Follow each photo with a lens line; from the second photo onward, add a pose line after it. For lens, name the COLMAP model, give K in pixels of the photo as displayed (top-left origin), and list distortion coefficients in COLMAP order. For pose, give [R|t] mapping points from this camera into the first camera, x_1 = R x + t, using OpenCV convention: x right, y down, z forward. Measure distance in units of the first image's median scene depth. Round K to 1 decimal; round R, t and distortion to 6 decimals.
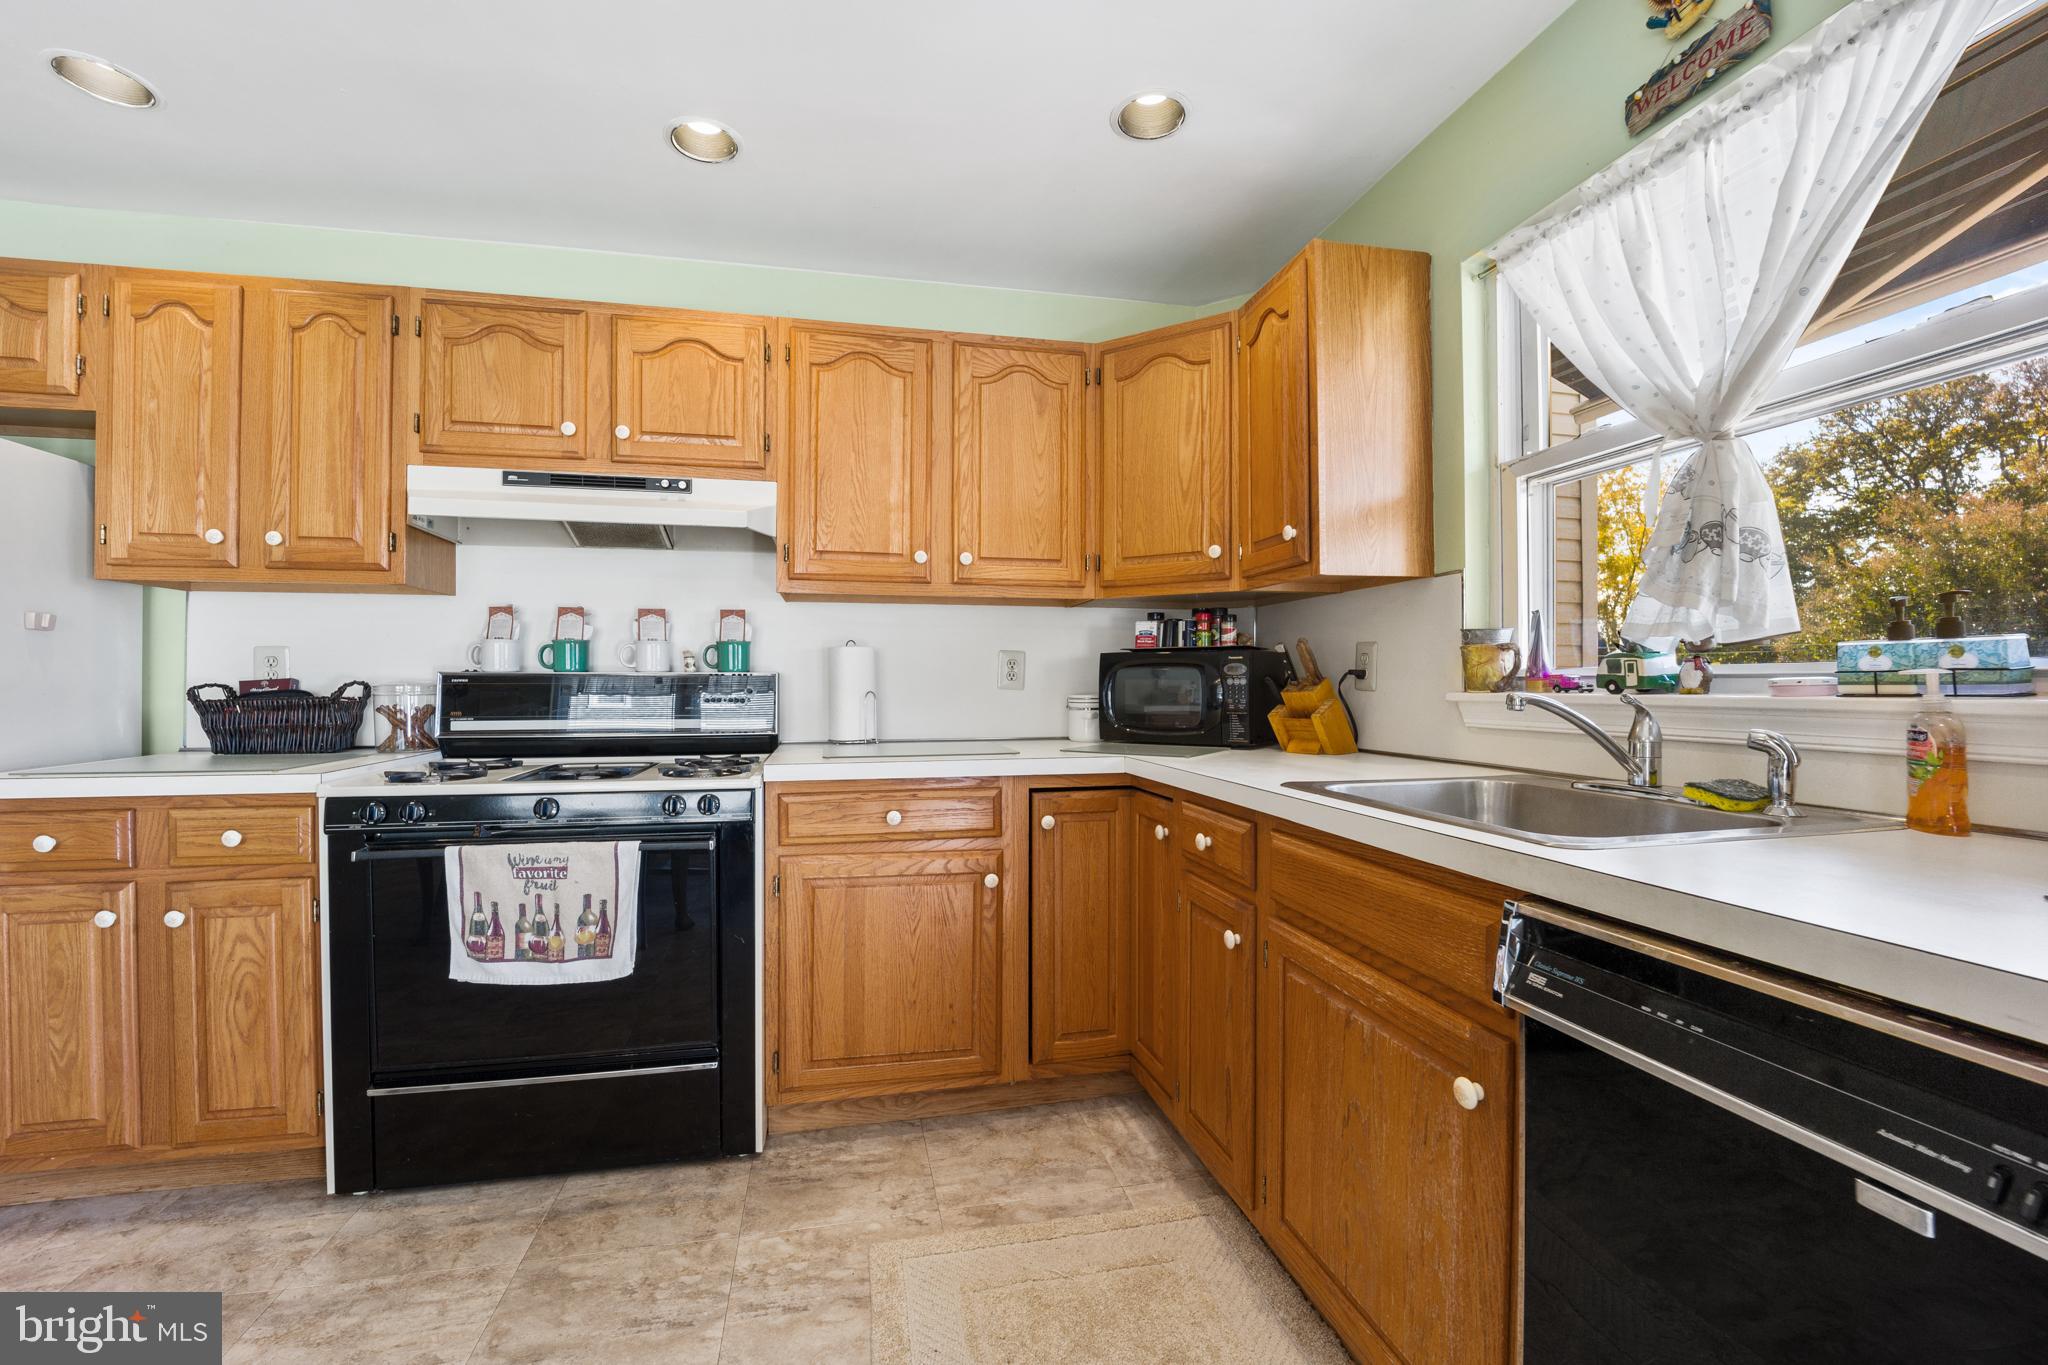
lens RADIAL K [[839.3, 0, 1024.0], [0, 839.3, 682.5], [0, 0, 1]] dist [-0.022636, 0.000139]
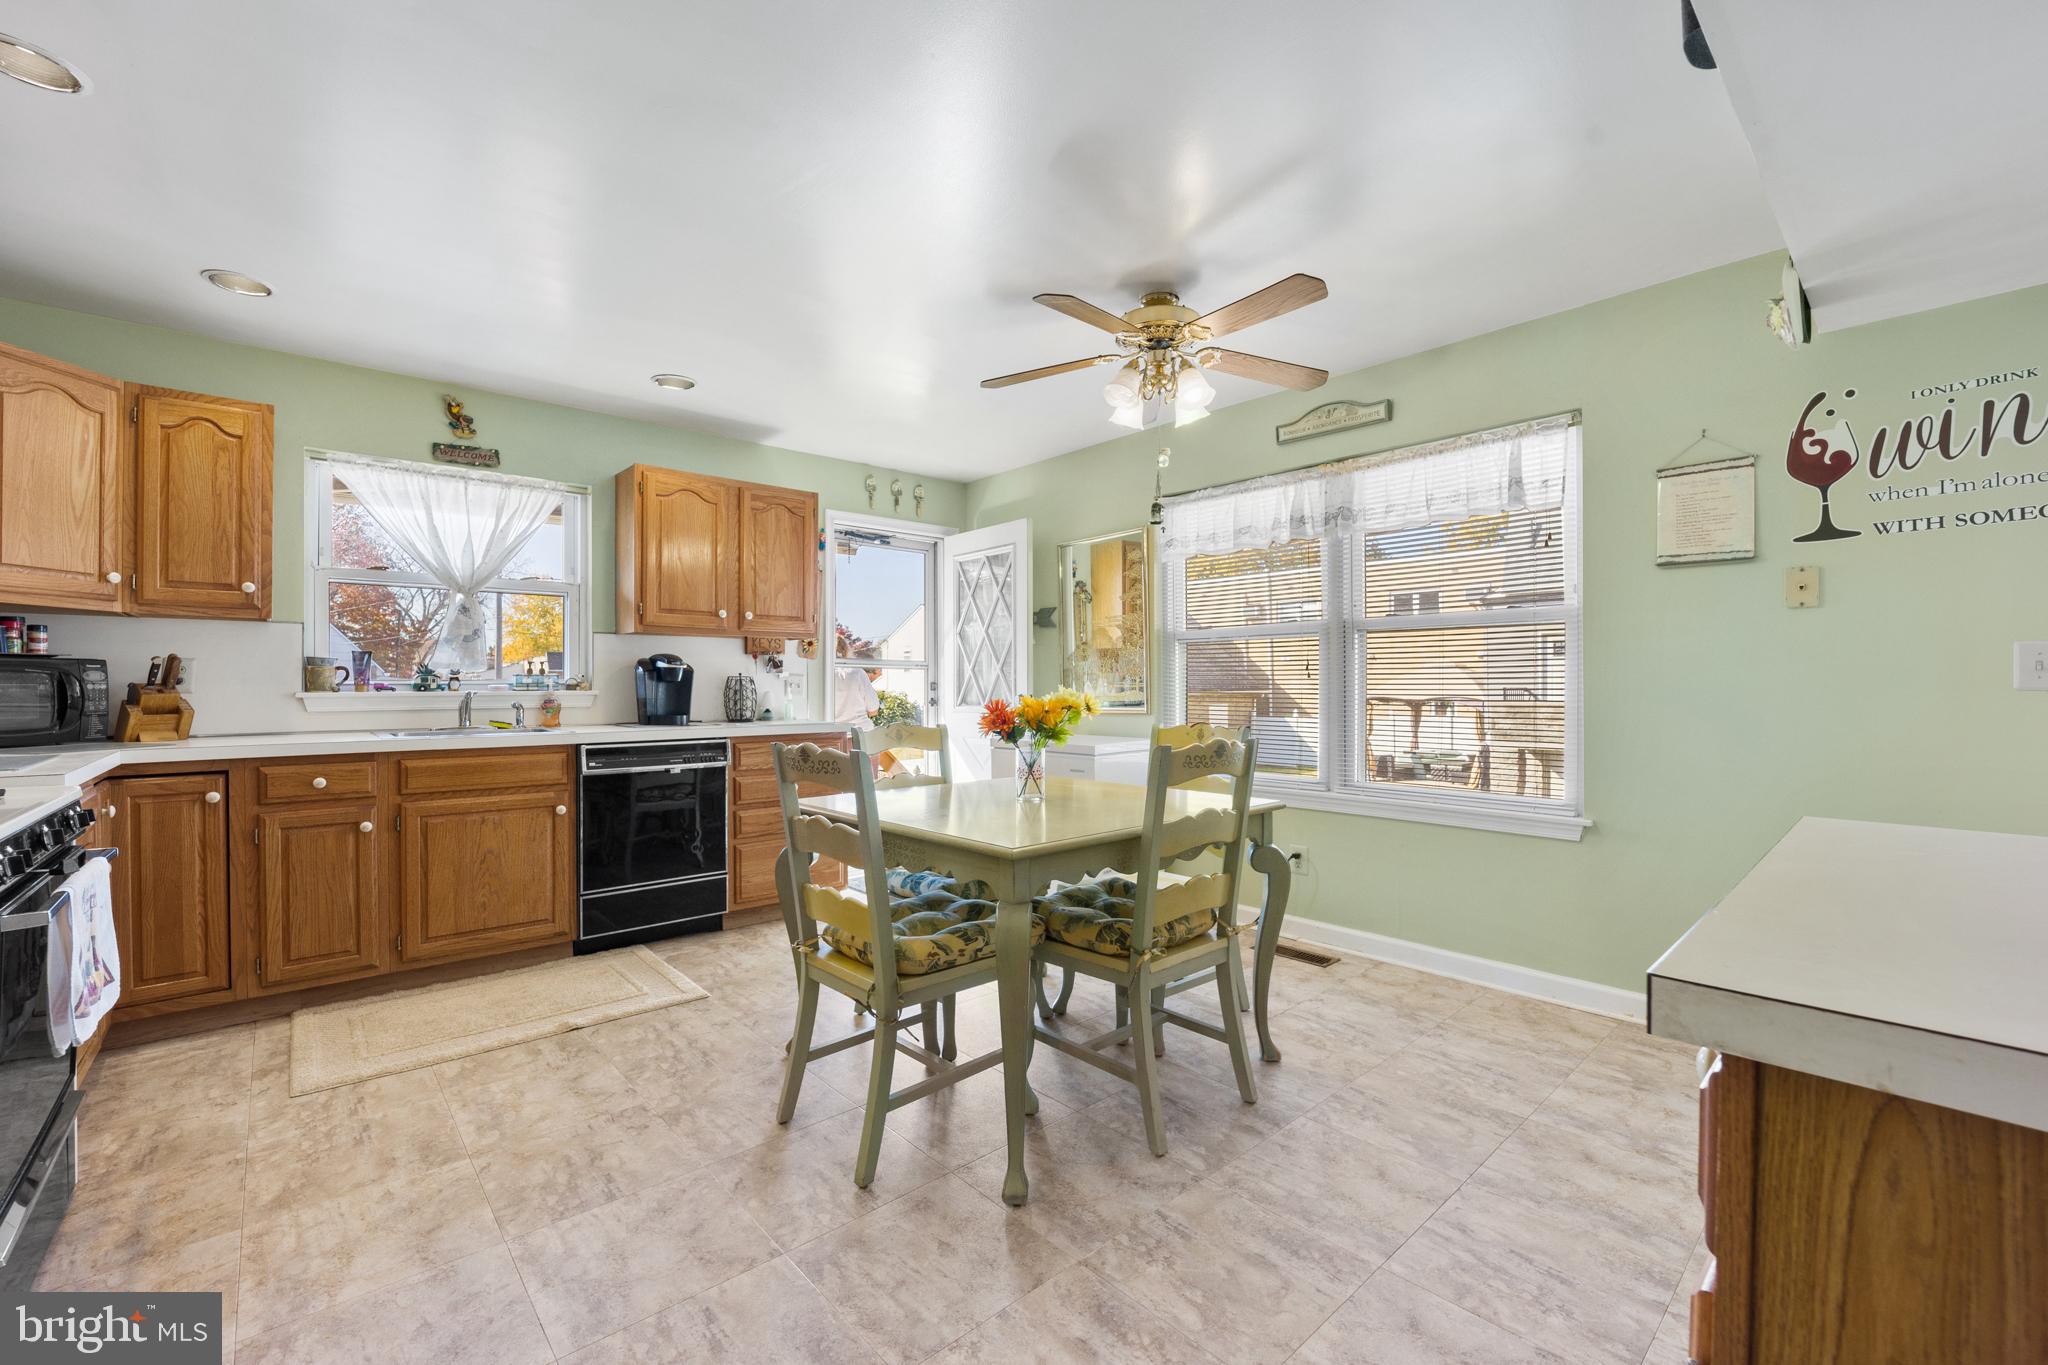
lens RADIAL K [[837.3, 0, 1027.7], [0, 837.3, 690.4], [0, 0, 1]] dist [-0.012494, -0.000168]
pose [[-0.494348, -0.005260, 0.869248, -1.544673], [0.000268, 0.999981, 0.006204, -0.002182], [-0.869264, 0.003300, -0.494337, 0.481371]]
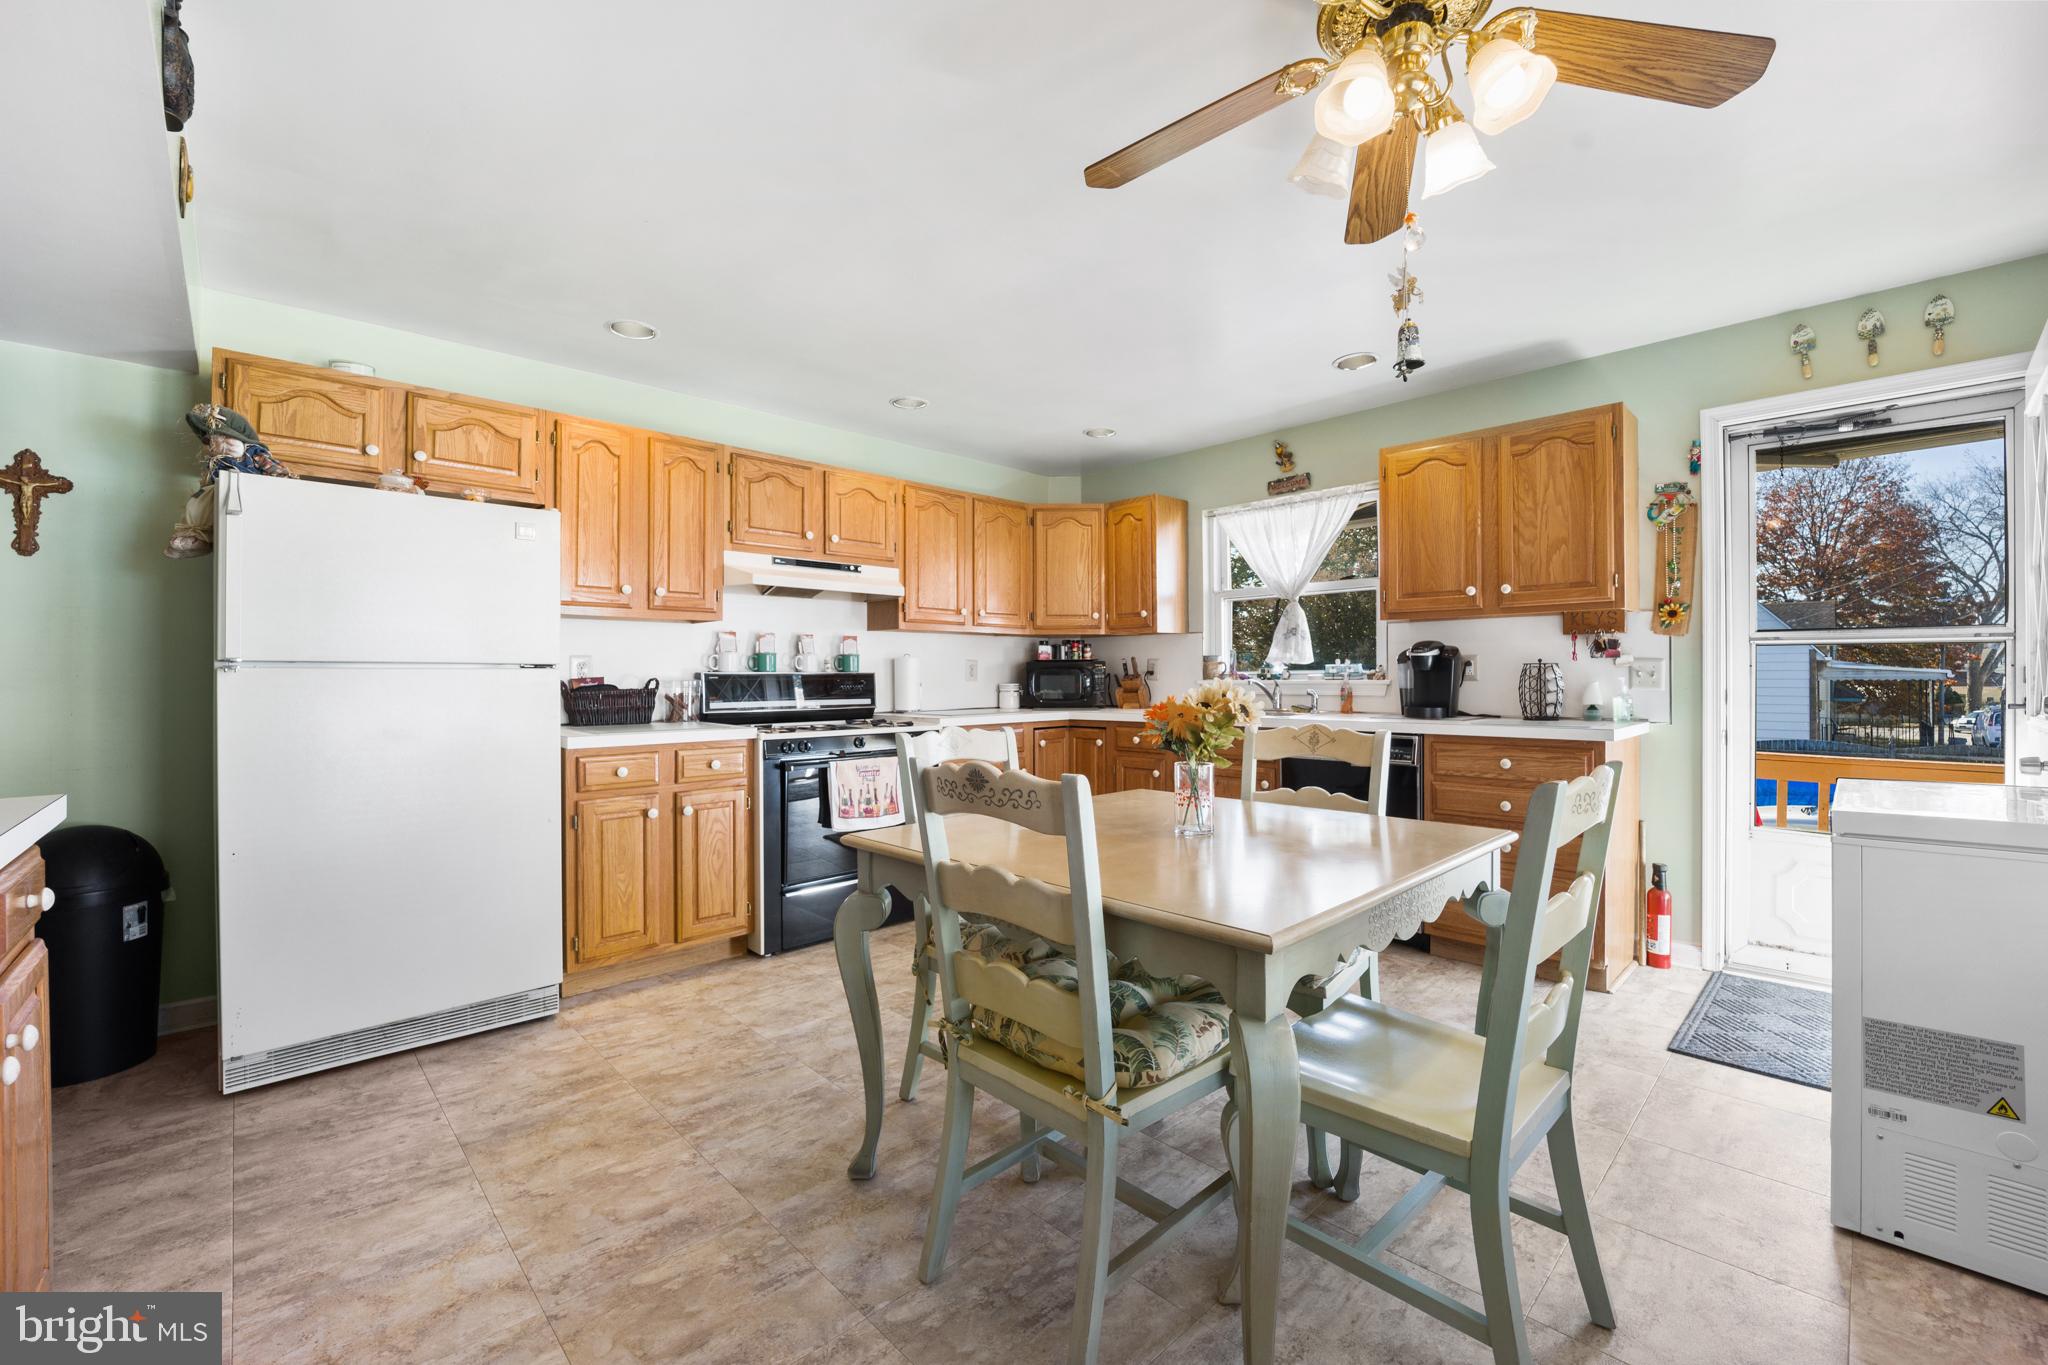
lens RADIAL K [[833.1, 0, 1047.3], [0, 833.1, 678.5], [0, 0, 1]] dist [-0.026478, -0.000014]
pose [[0.843108, -0.005125, 0.537720, -1.097166], [0.004478, 0.999987, 0.002511, -0.002267], [-0.537726, 0.000291, 0.843120, -0.781306]]
